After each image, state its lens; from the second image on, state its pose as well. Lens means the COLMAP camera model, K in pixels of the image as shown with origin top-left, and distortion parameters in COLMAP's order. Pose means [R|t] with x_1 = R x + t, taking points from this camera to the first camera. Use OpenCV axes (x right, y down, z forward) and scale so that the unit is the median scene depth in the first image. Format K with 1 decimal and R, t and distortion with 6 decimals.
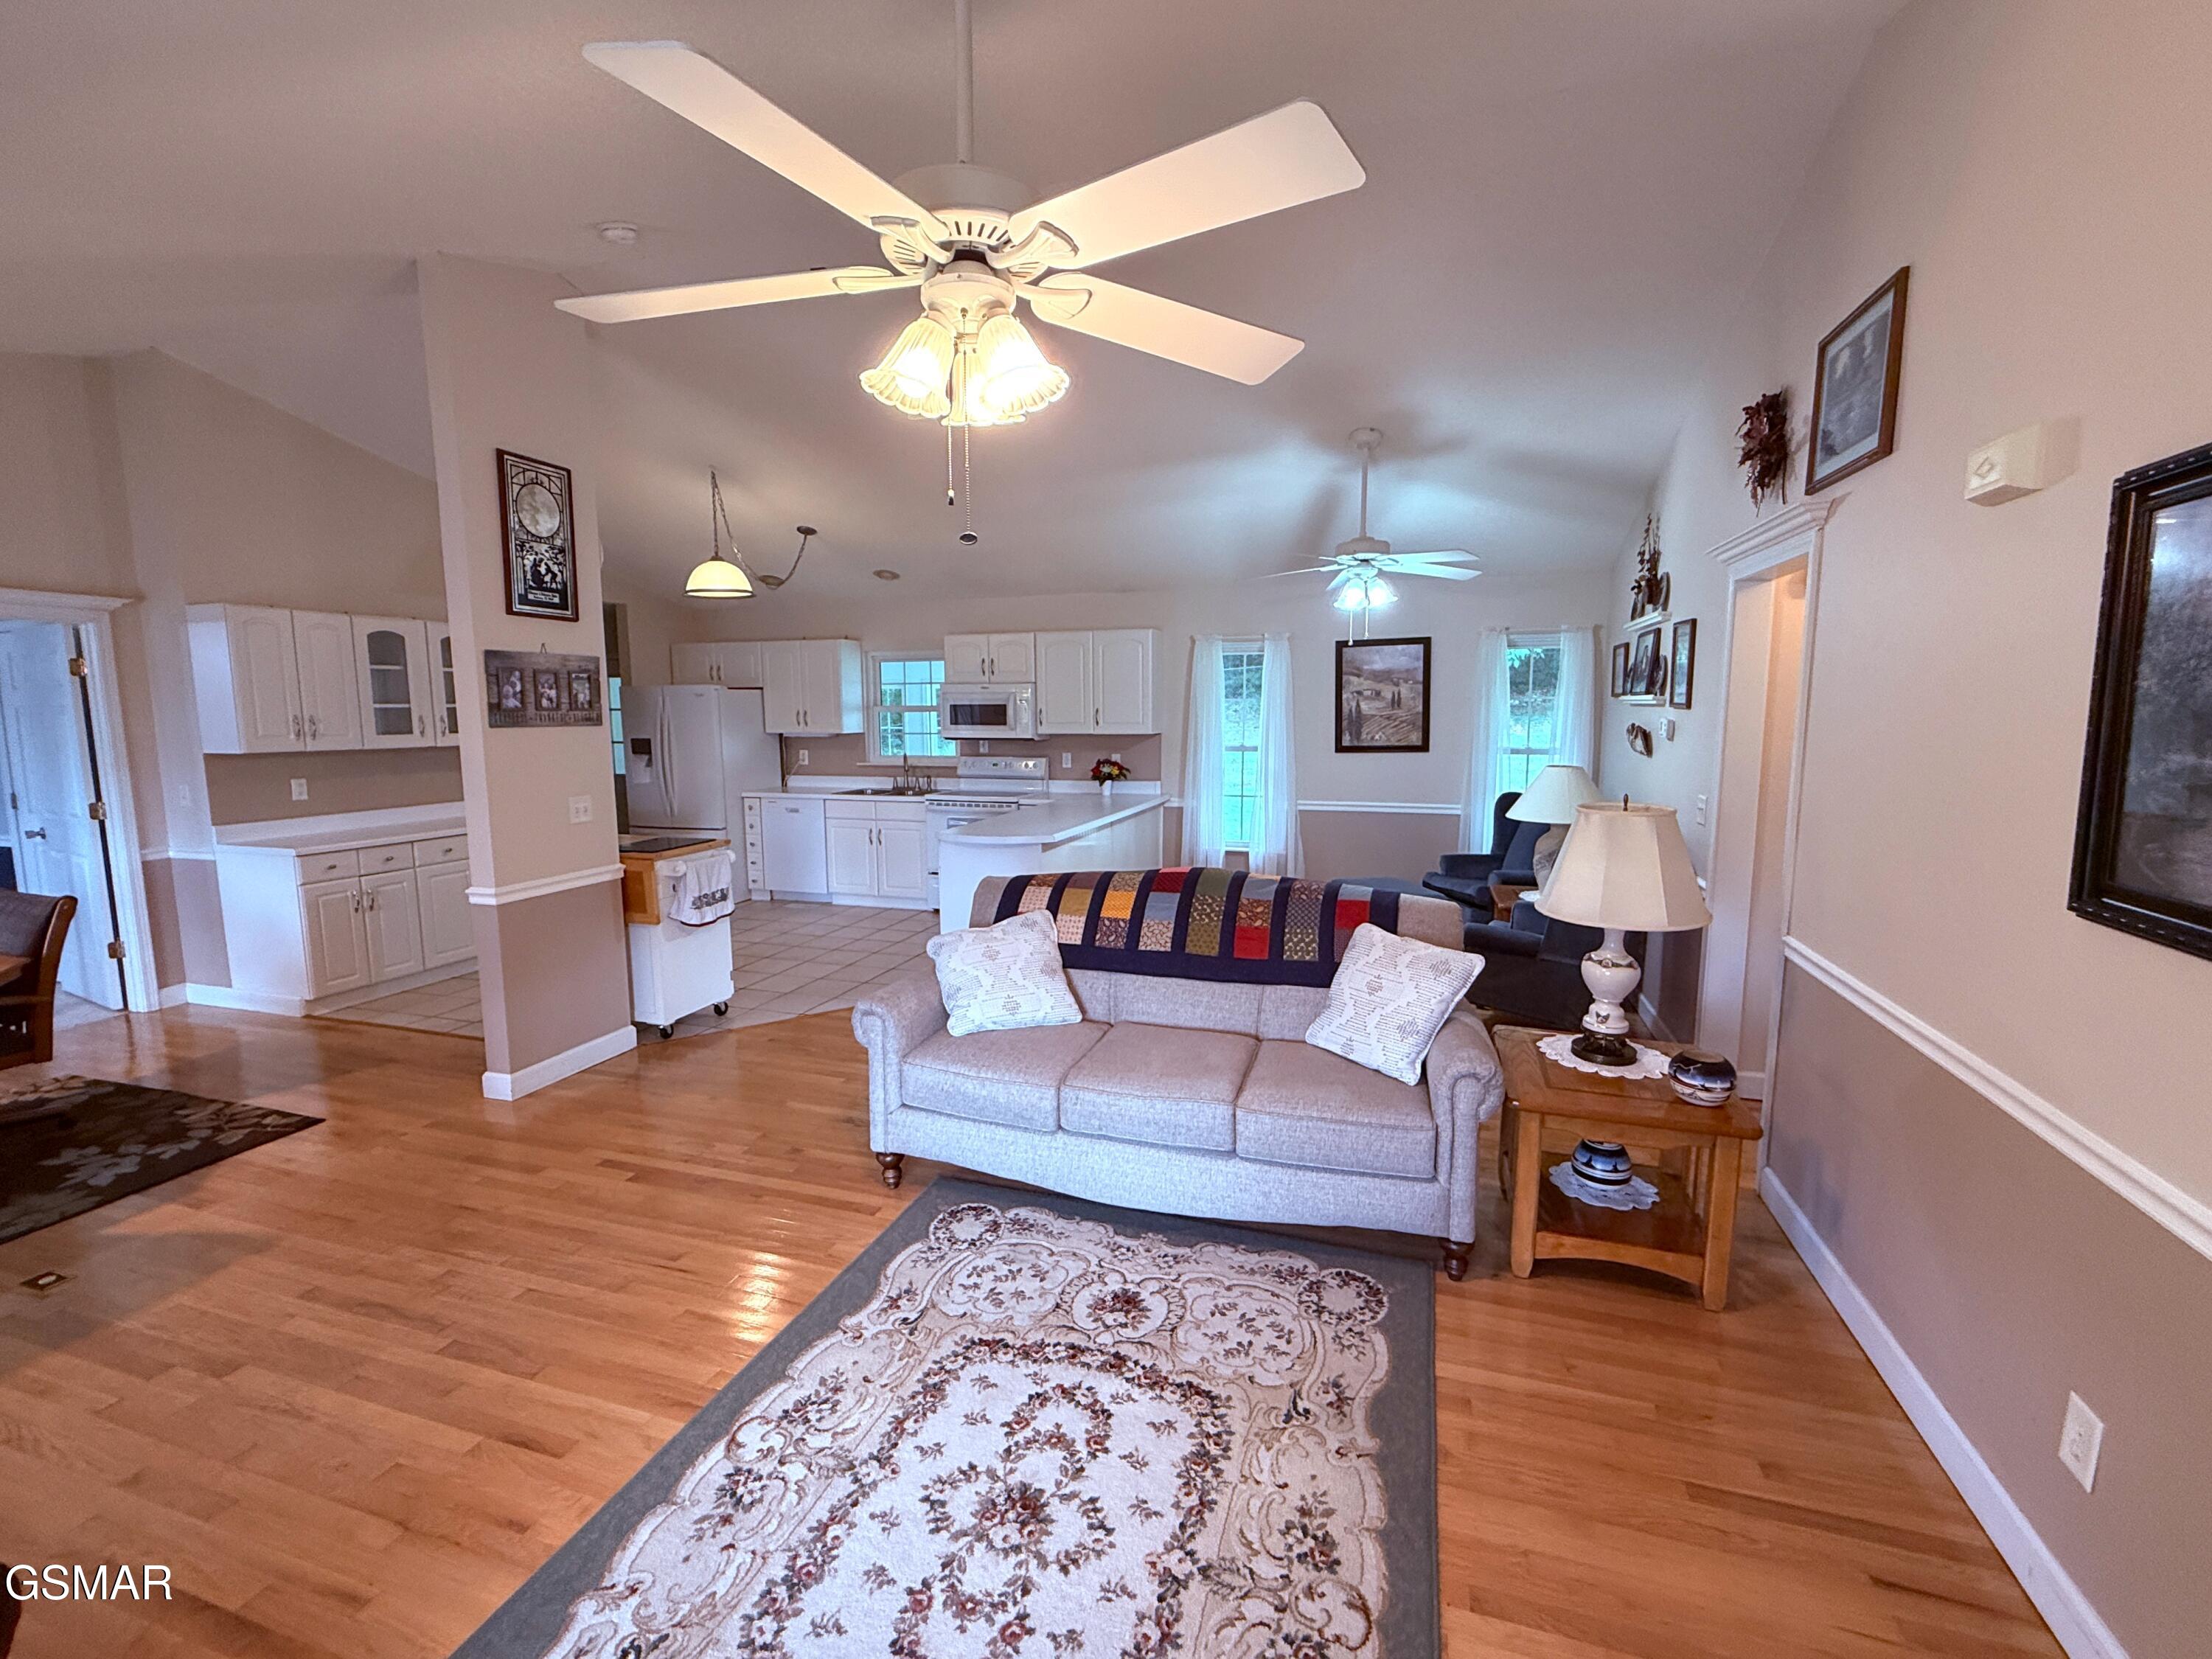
lens RADIAL K [[978.3, 0, 1103.6], [0, 978.3, 831.1], [0, 0, 1]] dist [0.000841, -0.000997]
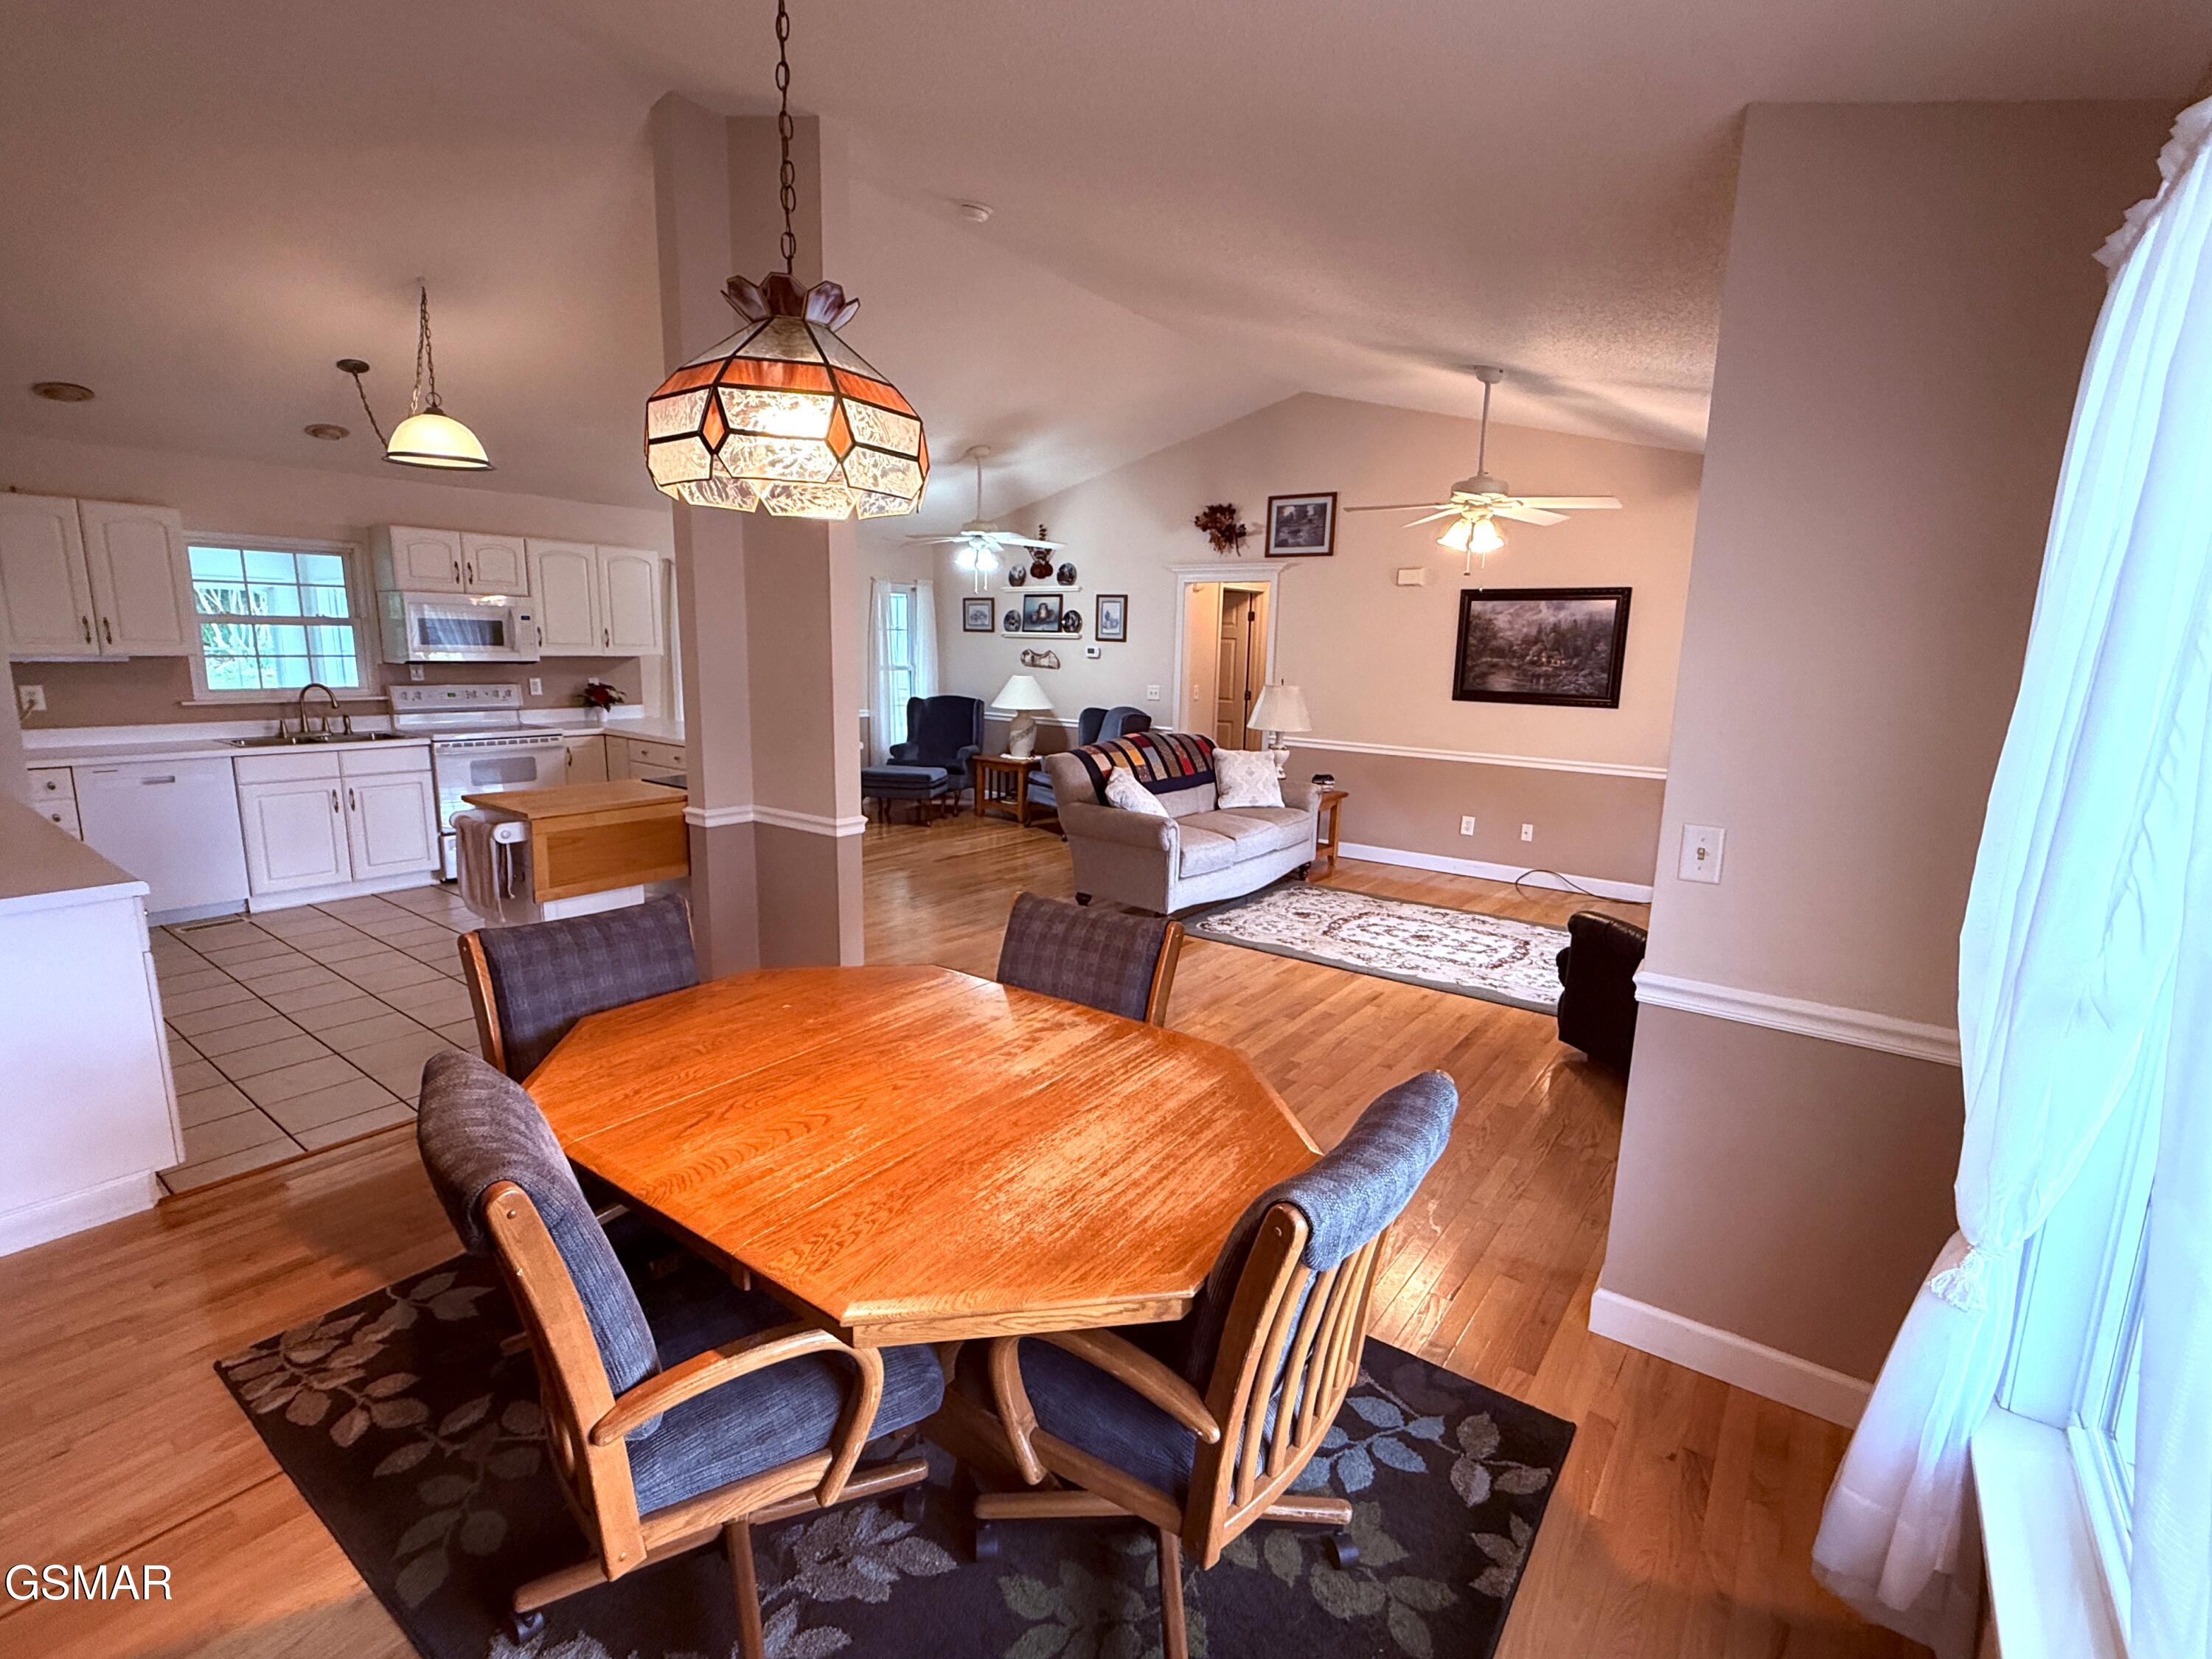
lens RADIAL K [[1007.7, 0, 1102.3], [0, 1007.7, 829.6], [0, 0, 1]] dist [-0.000287, 0.000198]
pose [[0.315850, -0.160923, 0.935063, -1.699479], [0.096893, 0.985830, 0.136931, -0.046117], [-0.943849, 0.047351, 0.326967, 0.519675]]
